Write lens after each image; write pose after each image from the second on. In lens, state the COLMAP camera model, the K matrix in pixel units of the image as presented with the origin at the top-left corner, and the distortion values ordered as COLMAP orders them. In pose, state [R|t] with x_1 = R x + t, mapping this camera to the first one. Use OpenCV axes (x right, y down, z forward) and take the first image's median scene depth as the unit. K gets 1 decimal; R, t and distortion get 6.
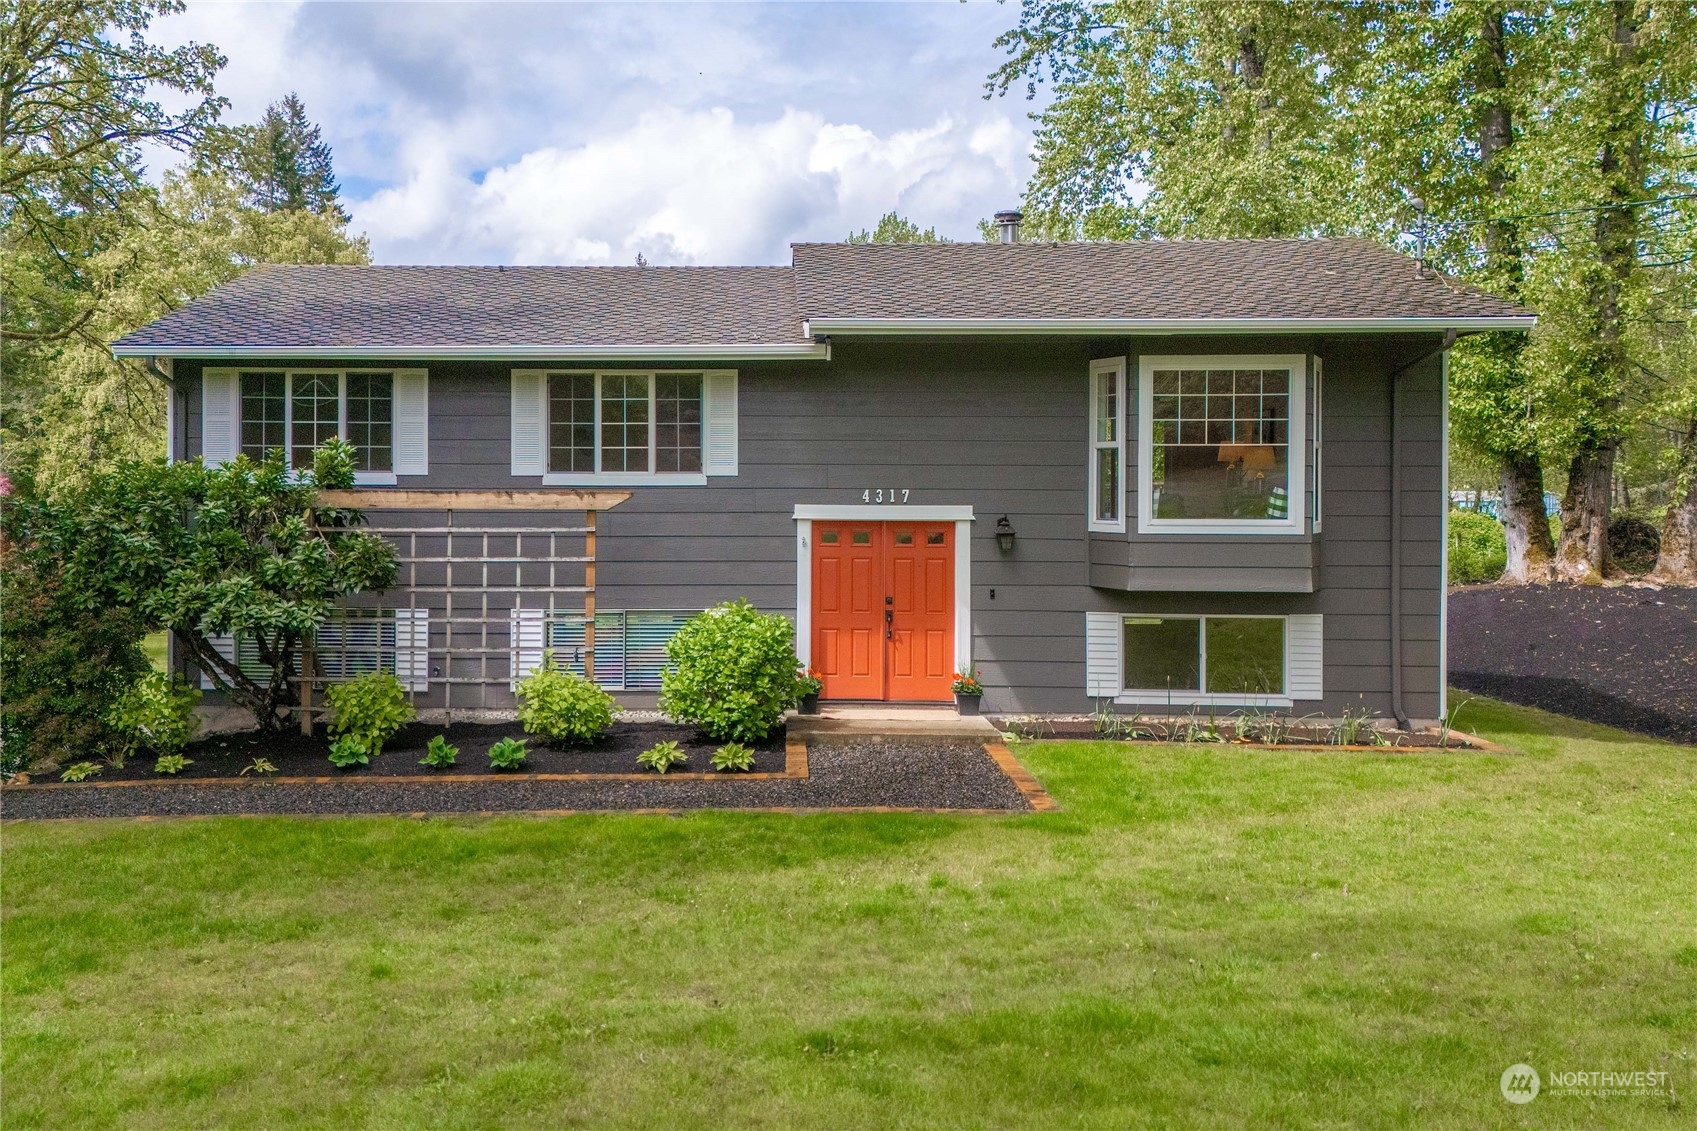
lens RADIAL K [[1239.4, 0, 847.4], [0, 1239.4, 485.3], [0, 0, 1]] dist [0.048294, -0.000364]
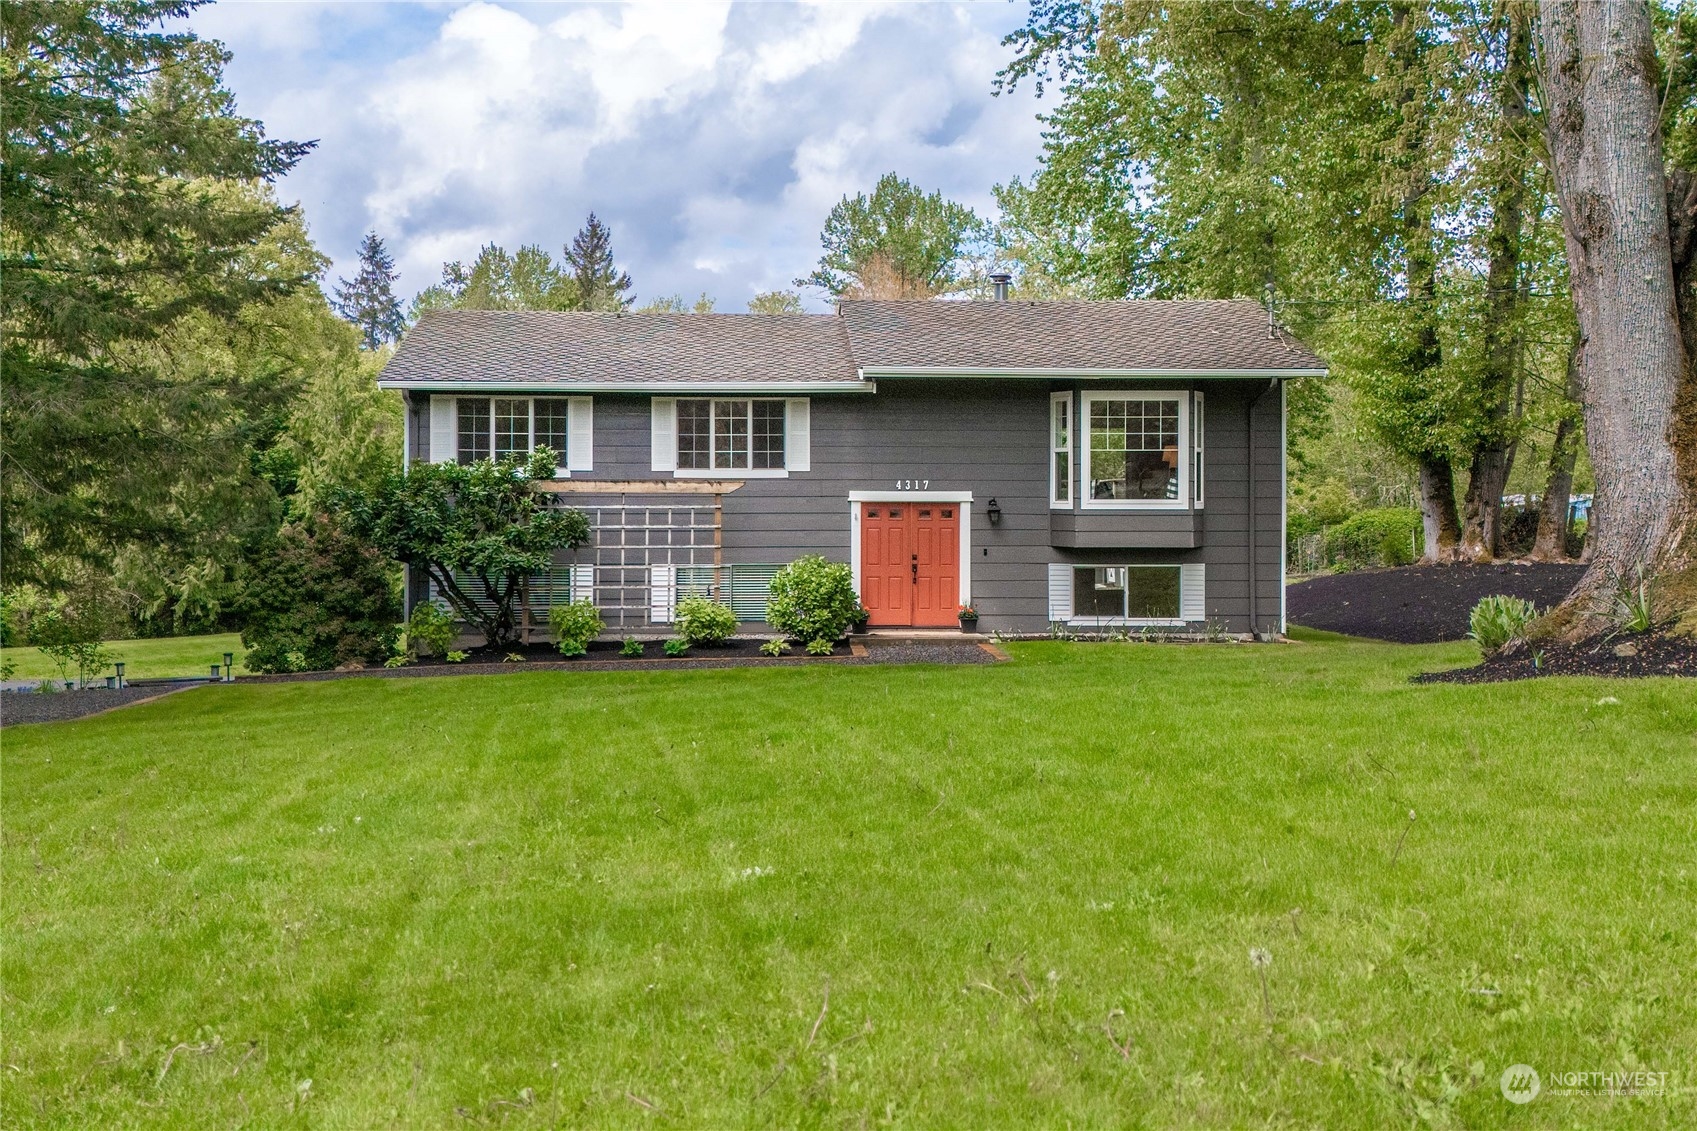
lens RADIAL K [[1517.0, 0, 949.3], [0, 1517.0, 474.7], [0, 0, 1]] dist [0.079545, 0.000868]
pose [[0.997227, -0.000628, 0.074422, -0.058116], [0.001396, 0.999946, -0.010267, 0.014917], [-0.074412, 0.010342, 0.997174, -0.776336]]
